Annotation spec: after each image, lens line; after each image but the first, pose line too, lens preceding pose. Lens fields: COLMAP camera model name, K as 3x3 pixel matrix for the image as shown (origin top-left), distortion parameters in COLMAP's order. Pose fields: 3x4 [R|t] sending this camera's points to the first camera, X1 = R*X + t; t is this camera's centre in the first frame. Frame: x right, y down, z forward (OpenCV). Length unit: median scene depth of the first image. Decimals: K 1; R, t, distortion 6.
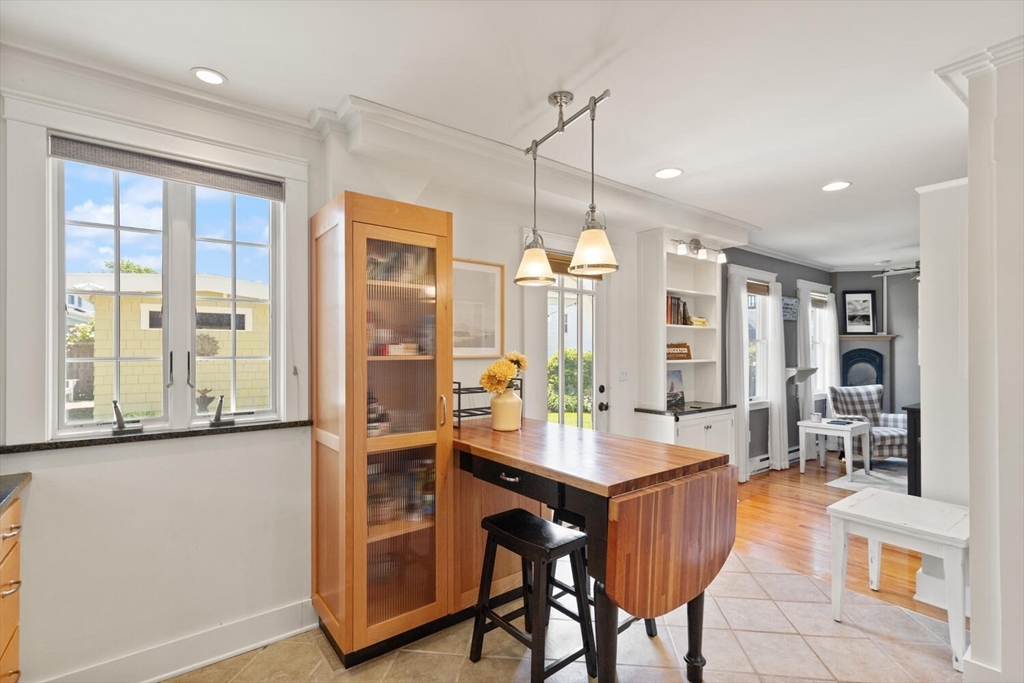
lens RADIAL K [[477.1, 0, 526.4], [0, 477.1, 351.2], [0, 0, 1]] dist [0.004784, 0.000339]
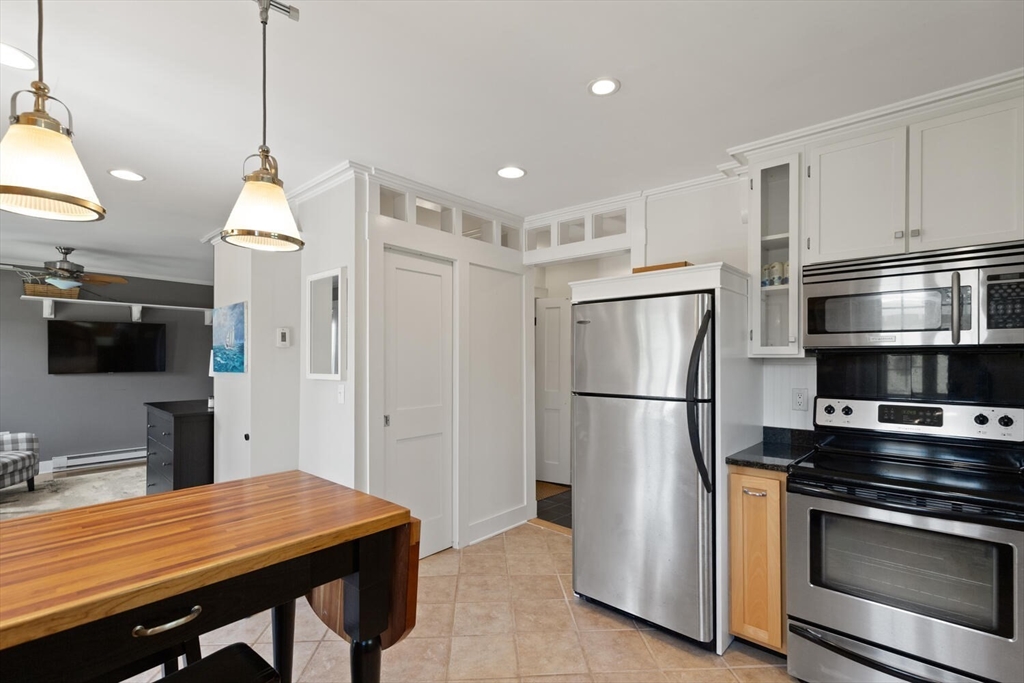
lens RADIAL K [[470.1, 0, 512.1], [0, 470.1, 361.2], [0, 0, 1]] dist [0.002427, 0.000152]
pose [[-0.180596, -0.003206, 0.983552, -0.205730], [0.001095, 0.999993, 0.003461, -0.000573], [-0.983557, 0.001702, -0.180592, 0.269899]]
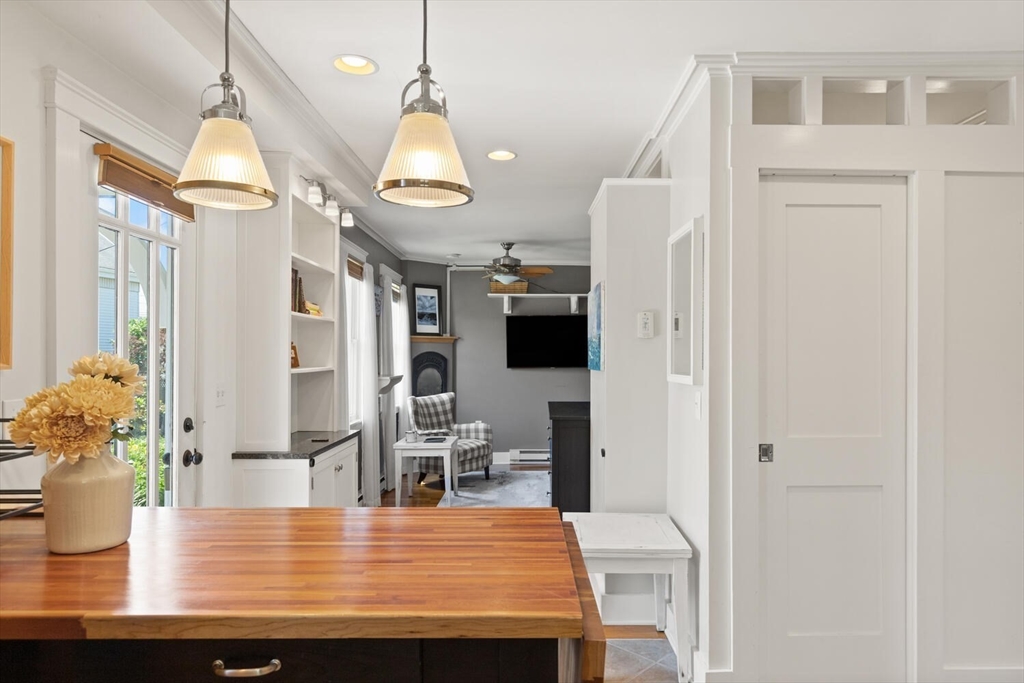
lens RADIAL K [[633.2, 0, 525.6], [0, 633.2, 351.2], [0, 0, 1]] dist [0.003643, -0.000940]
pose [[0.610324, 0.005768, 0.792131, -0.117707], [-0.002005, 0.999982, -0.005736, -0.000056], [-0.792149, 0.001913, 0.610324, 0.179802]]
